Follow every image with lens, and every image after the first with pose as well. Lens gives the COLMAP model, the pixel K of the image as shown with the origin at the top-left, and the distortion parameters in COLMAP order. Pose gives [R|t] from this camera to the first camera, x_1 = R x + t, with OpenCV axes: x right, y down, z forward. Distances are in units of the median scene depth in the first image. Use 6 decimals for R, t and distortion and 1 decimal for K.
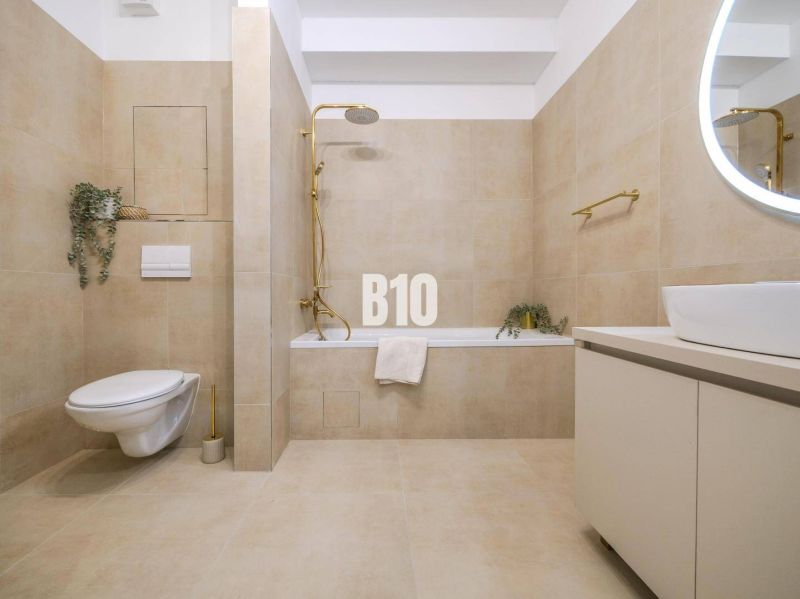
lens RADIAL K [[350.1, 0, 383.8], [0, 350.1, 296.4], [0, 0, 1]] dist [-0.003231, -0.000415]
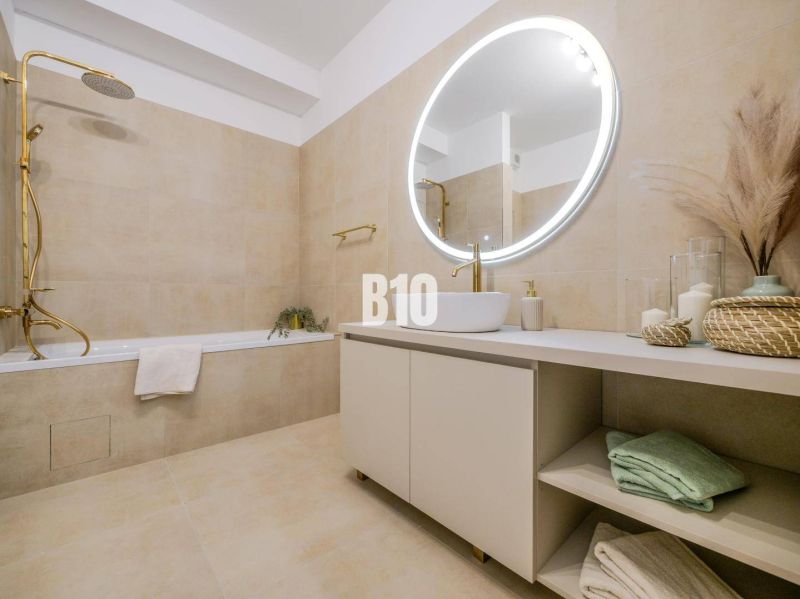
lens RADIAL K [[341.8, 0, 400.0], [0, 341.8, 299.5], [0, 0, 1]] dist [-0.002265, -0.000336]
pose [[0.752599, -0.001740, 0.658476, -0.075448], [0.004556, 0.999986, -0.002566, 0.000244], [-0.658463, 0.004931, 0.752597, -0.071433]]
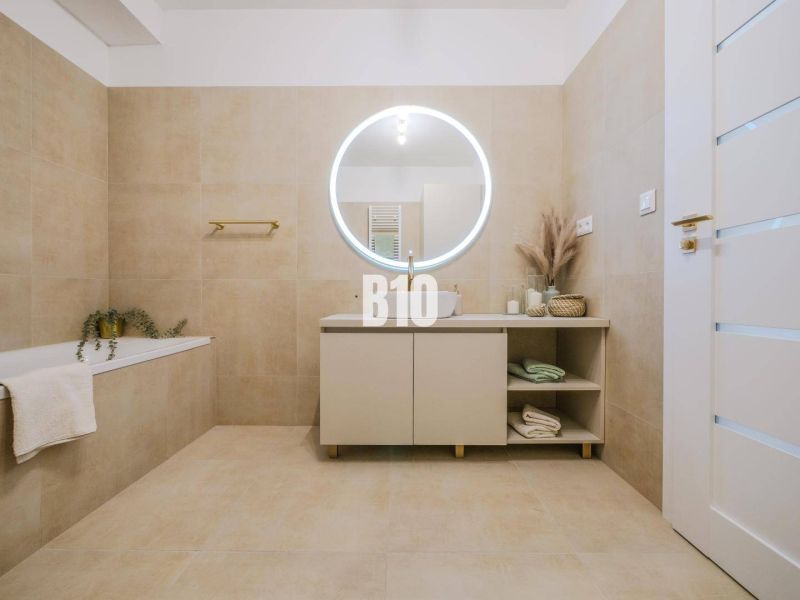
lens RADIAL K [[341.8, 0, 400.0], [0, 341.8, 300.0], [0, 0, 1]] dist [-0.002265, -0.000336]
pose [[0.011478, -0.010919, 0.999875, -0.450930], [0.010241, 0.999889, 0.010802, -0.000483], [-0.999882, 0.010116, 0.011588, 0.350213]]
